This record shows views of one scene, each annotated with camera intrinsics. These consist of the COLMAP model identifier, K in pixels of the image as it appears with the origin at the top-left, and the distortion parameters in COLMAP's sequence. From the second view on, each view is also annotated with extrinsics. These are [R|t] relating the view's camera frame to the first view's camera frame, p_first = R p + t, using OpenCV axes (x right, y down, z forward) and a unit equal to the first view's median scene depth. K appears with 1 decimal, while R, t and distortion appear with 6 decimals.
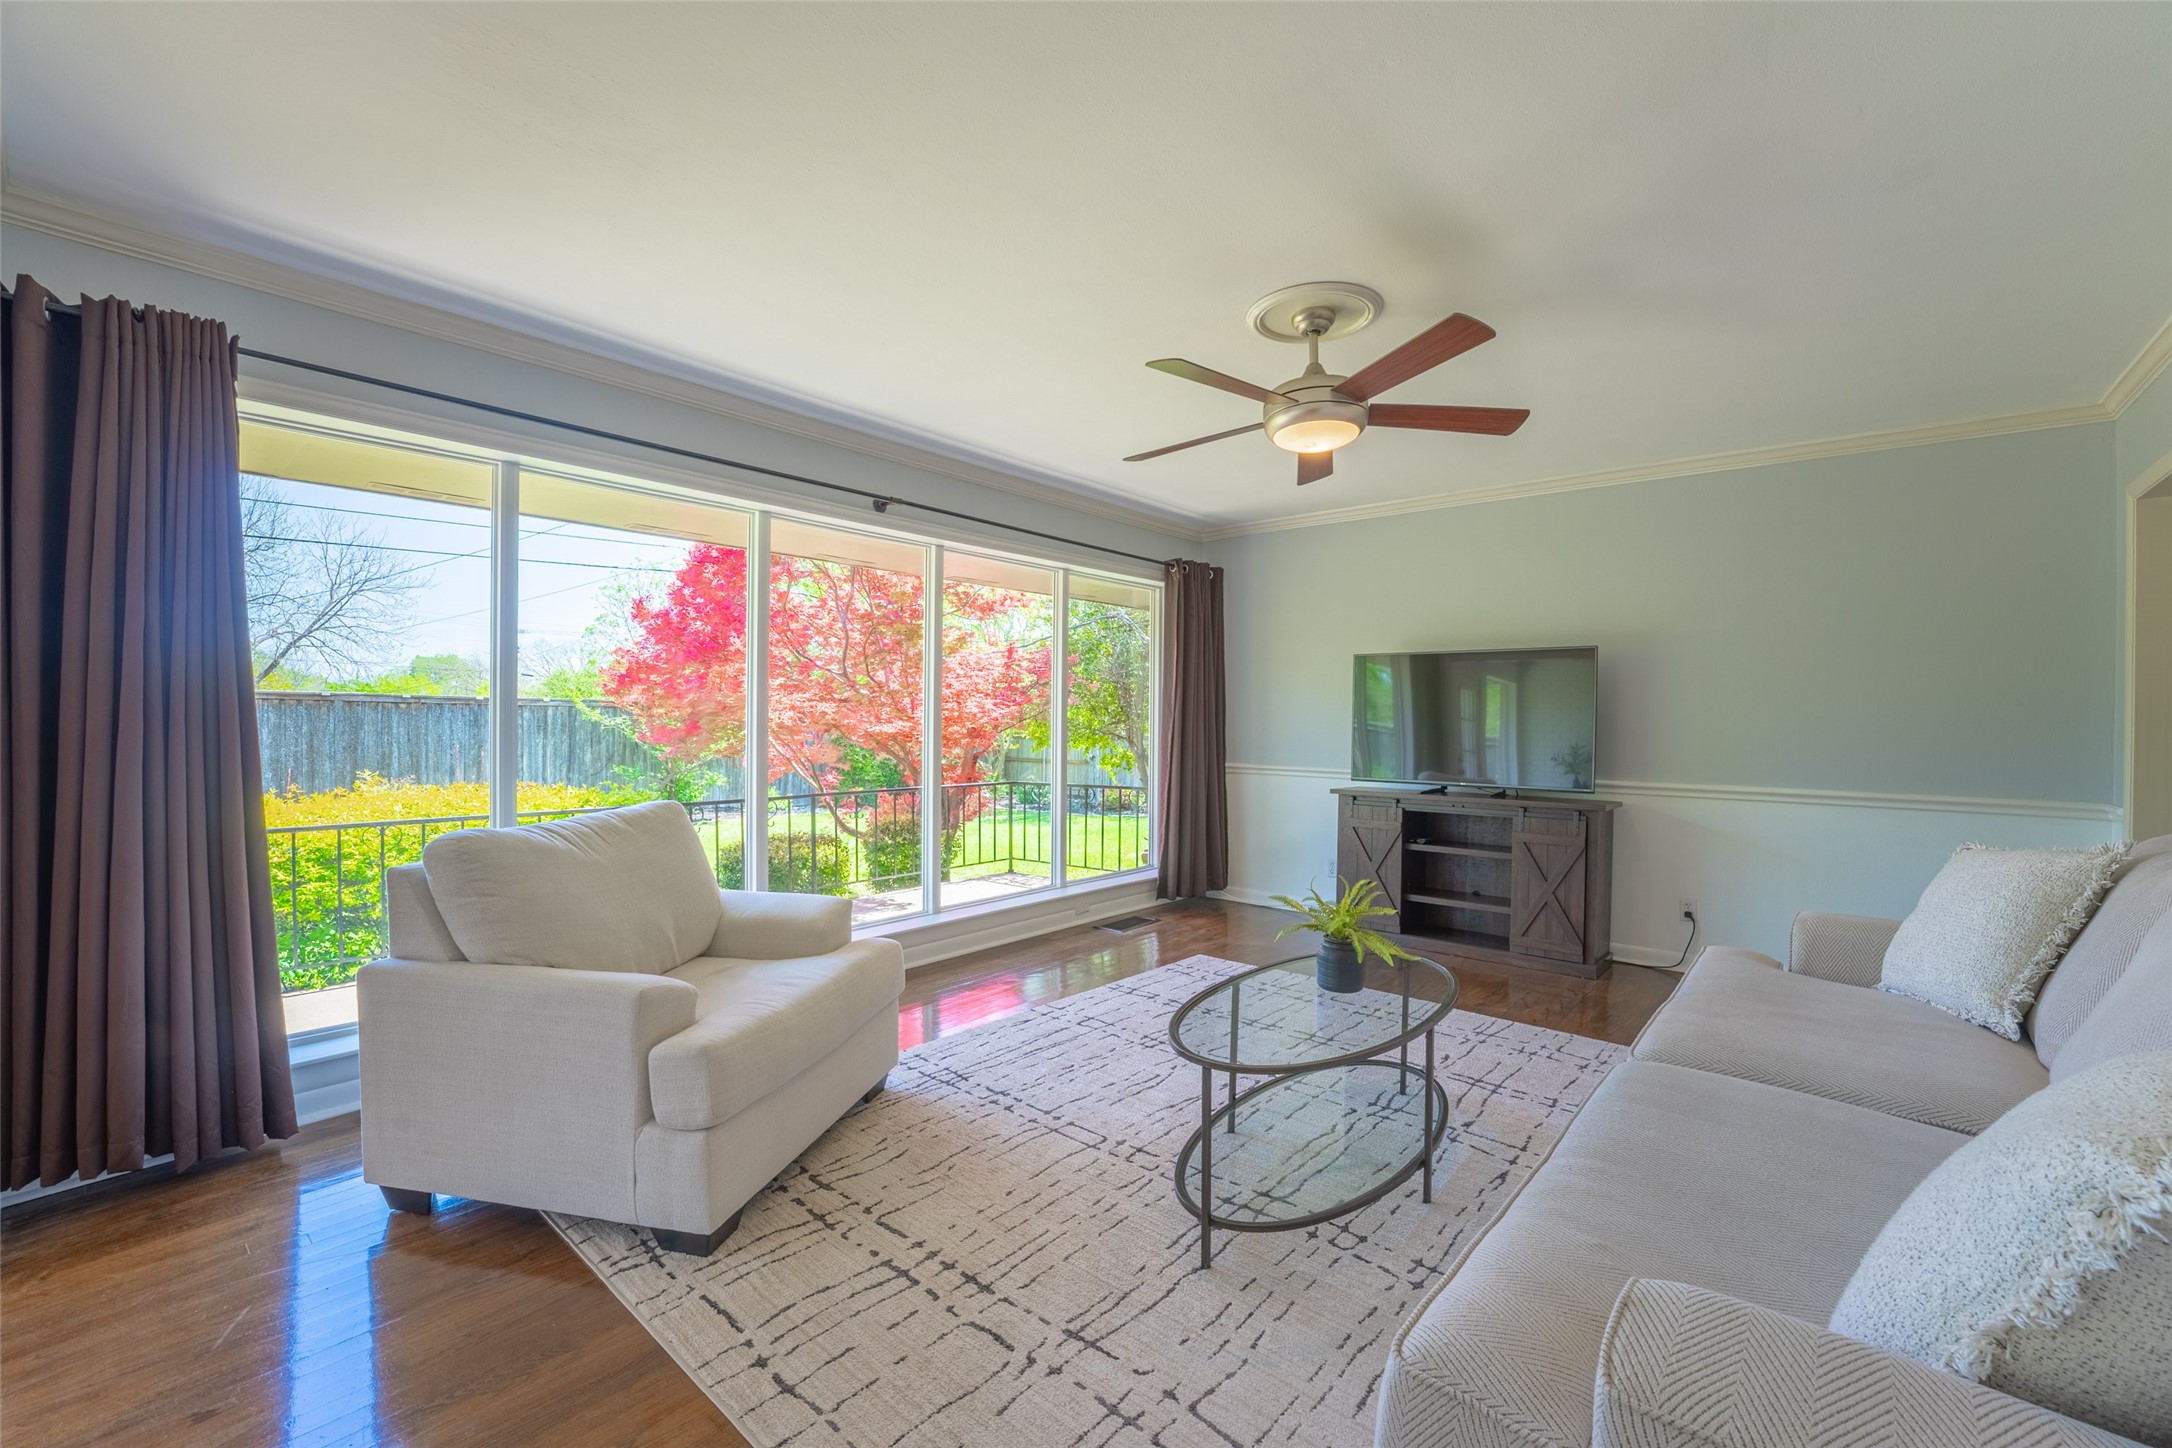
lens RADIAL K [[906.9, 0, 1080.3], [0, 906.9, 691.4], [0, 0, 1]] dist [-0.000165, 0.000011]
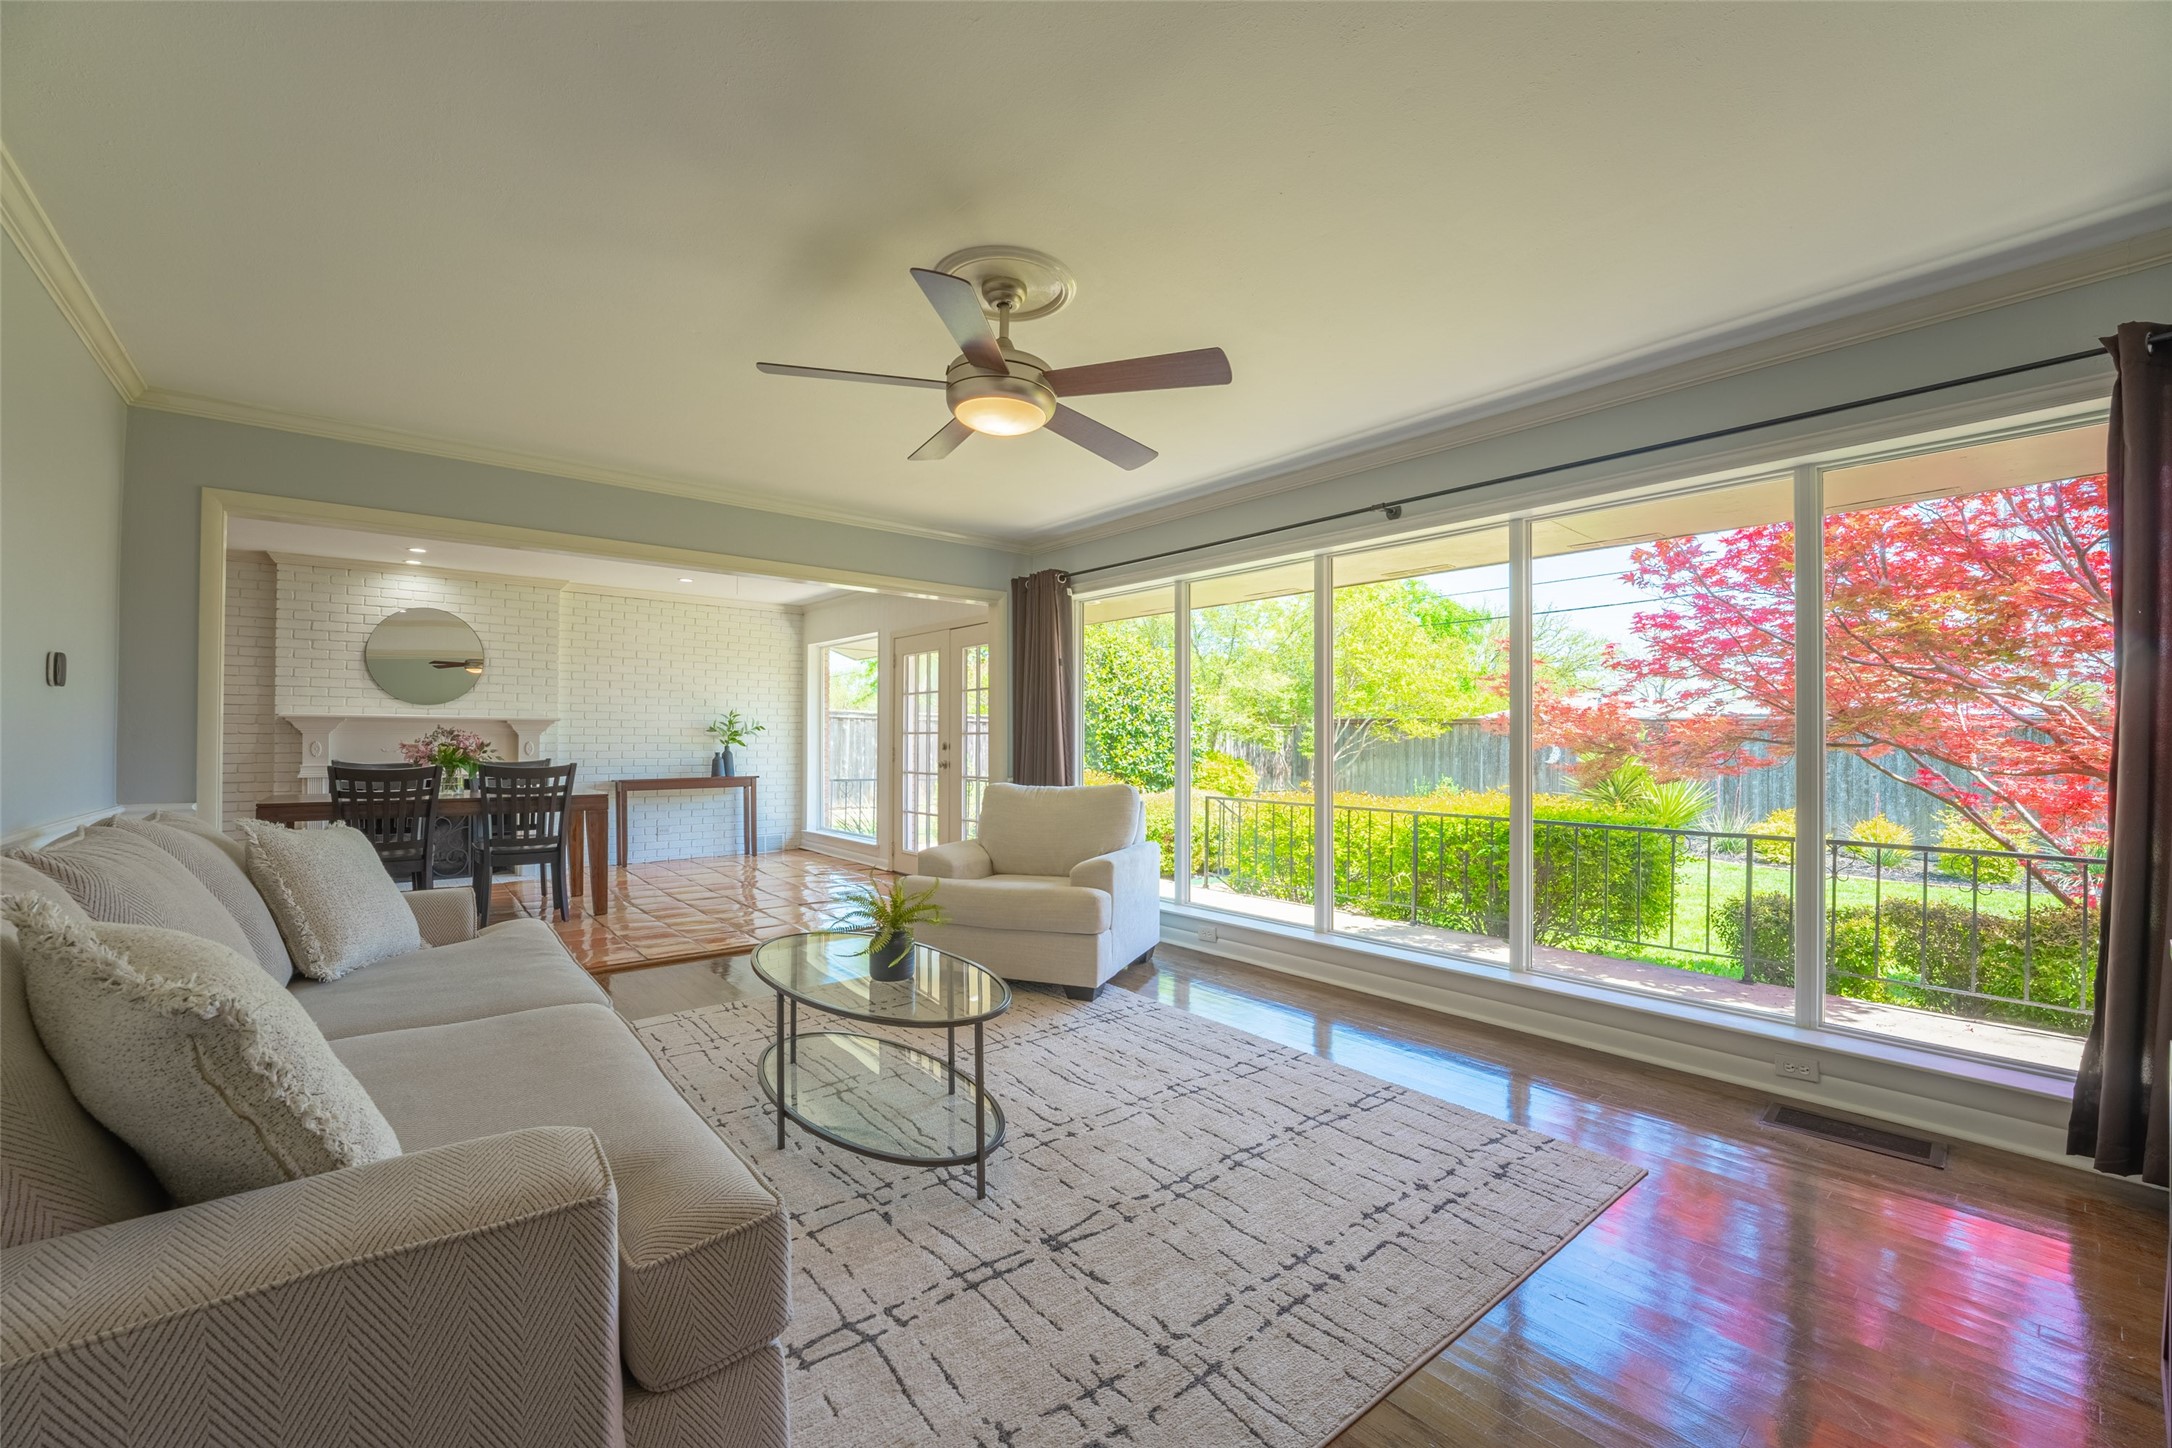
lens RADIAL K [[845.0, 0, 1080.4], [0, 845.0, 738.3], [0, 0, 1]] dist [-0.025950, -0.000006]
pose [[-0.152972, -0.005296, -0.988216, 0.740893], [0.023867, 0.999674, -0.009051, 0.036032], [0.987942, -0.024970, -0.152795, 0.836915]]
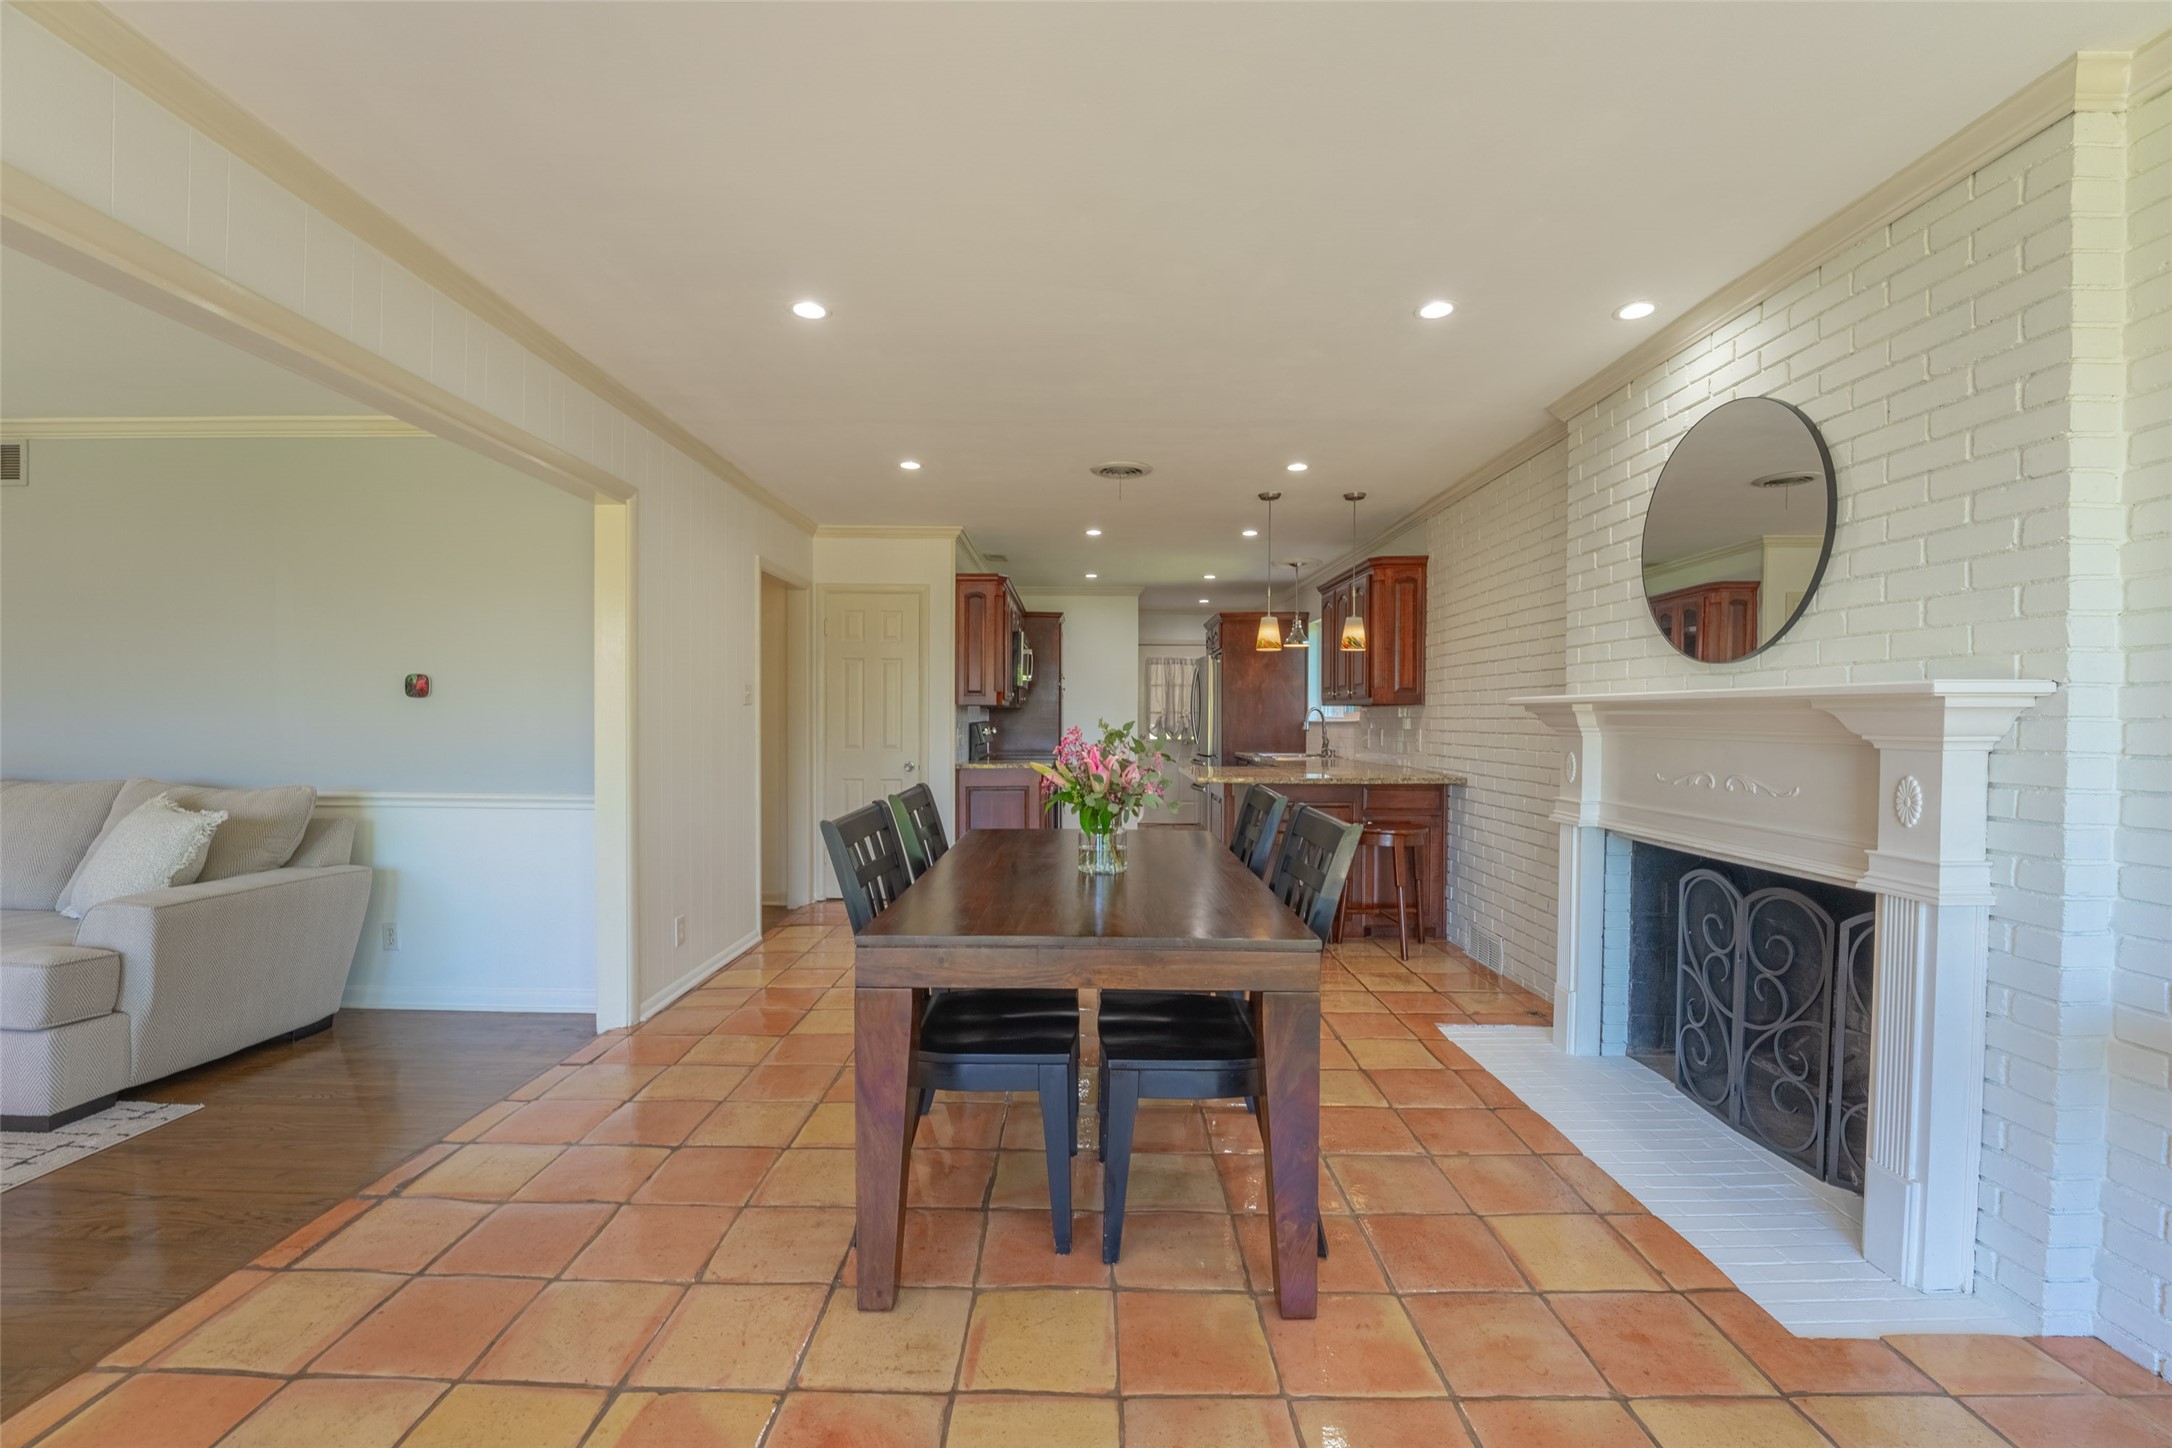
lens RADIAL K [[882.3, 0, 1083.0], [0, 882.3, 728.6], [0, 0, 1]] dist [-0.019657, 0.000101]
pose [[-0.649905, -0.019205, 0.759773, -0.894749], [-0.032717, 0.999461, -0.002723, -0.011092], [-0.759311, -0.026627, -0.650183, 0.078111]]
